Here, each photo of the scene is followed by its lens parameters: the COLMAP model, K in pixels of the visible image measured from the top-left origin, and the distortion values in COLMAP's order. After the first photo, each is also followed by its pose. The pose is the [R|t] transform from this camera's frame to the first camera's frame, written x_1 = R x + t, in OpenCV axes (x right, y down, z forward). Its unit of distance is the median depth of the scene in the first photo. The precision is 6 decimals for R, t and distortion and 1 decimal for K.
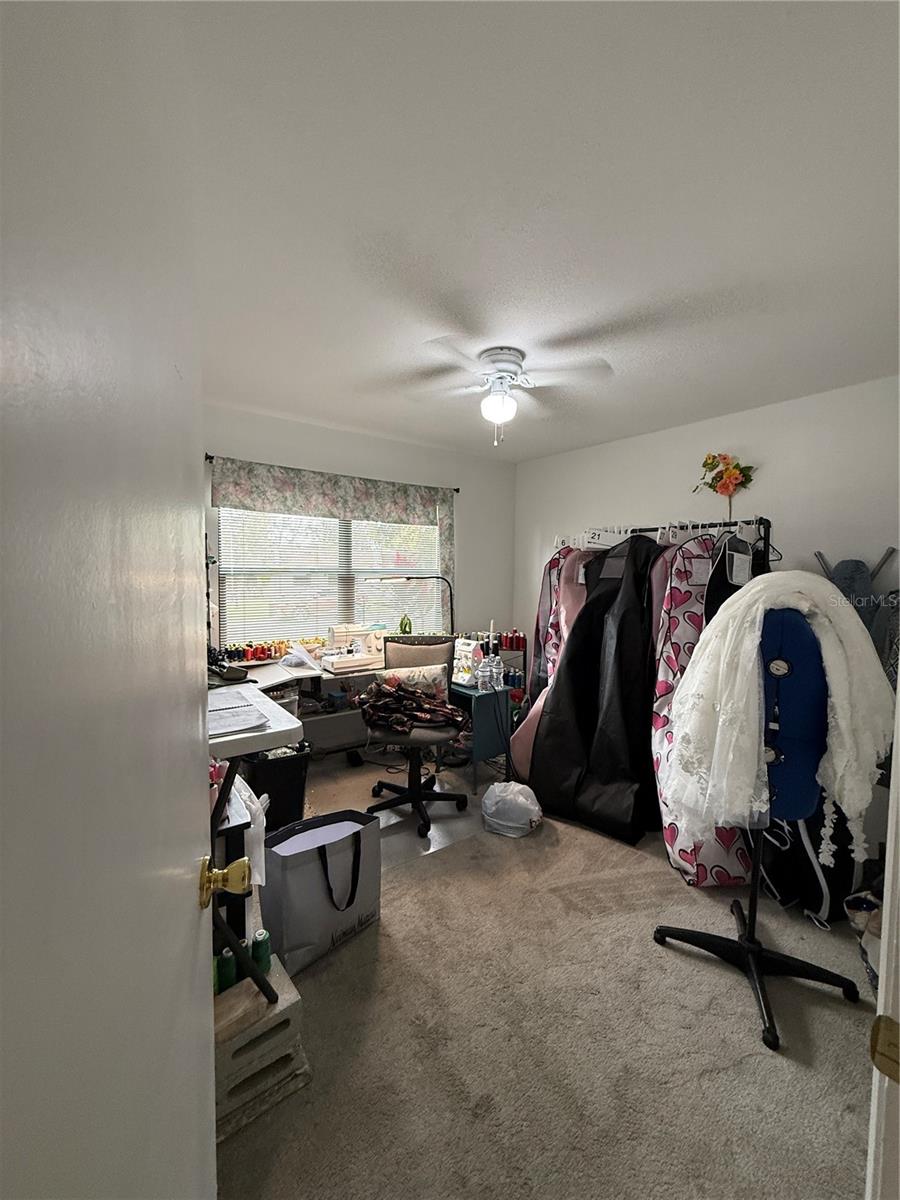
lens RADIAL K [[475.8, 0, 449.9], [0, 475.8, 595.9], [0, 0, 1]] dist [0.000026, -0.000125]
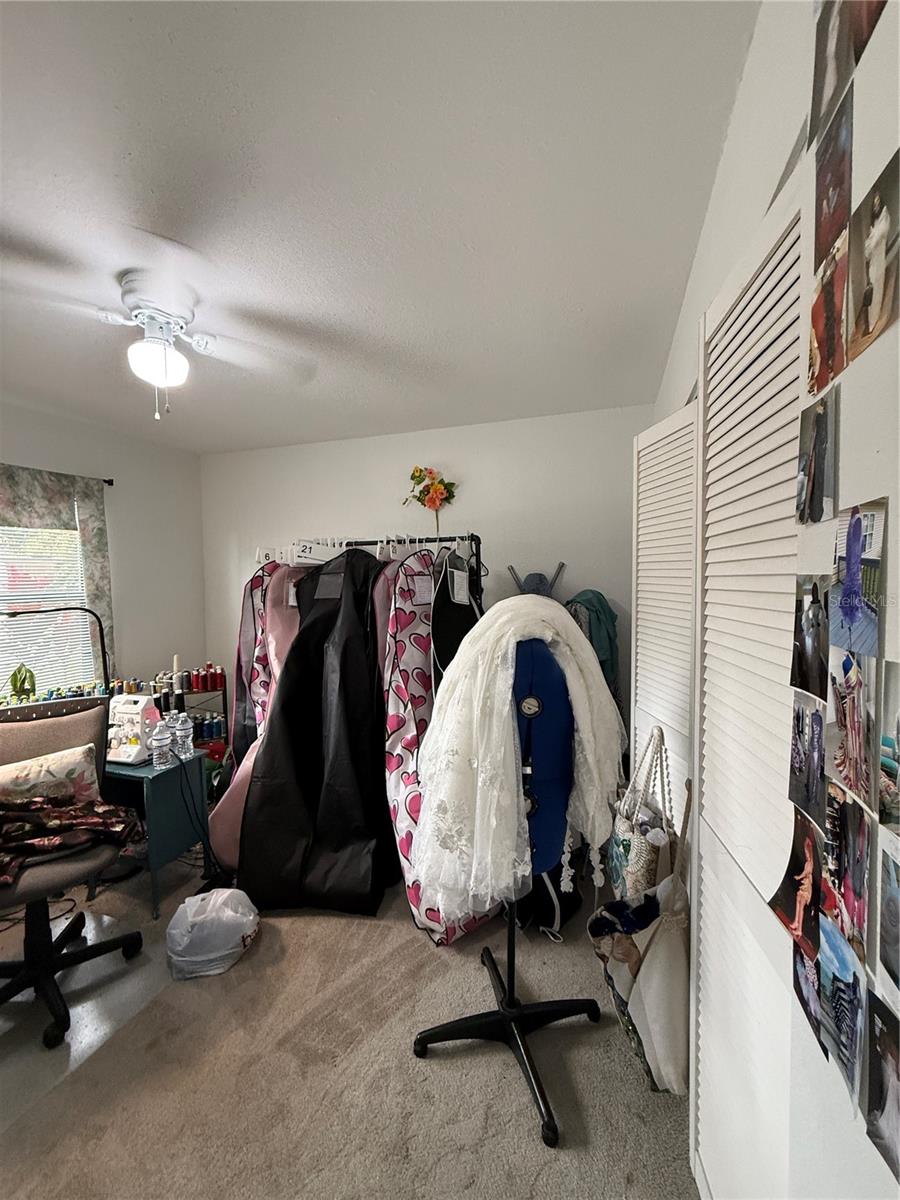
lens RADIAL K [[475.8, 0, 449.9], [0, 475.8, 595.9], [0, 0, 1]] dist [0.000026, -0.000125]
pose [[0.823818, -0.047399, 0.564869, 0.038299], [0.055591, 0.998450, 0.002706, -0.034692], [-0.564121, 0.029173, 0.825176, 0.179526]]
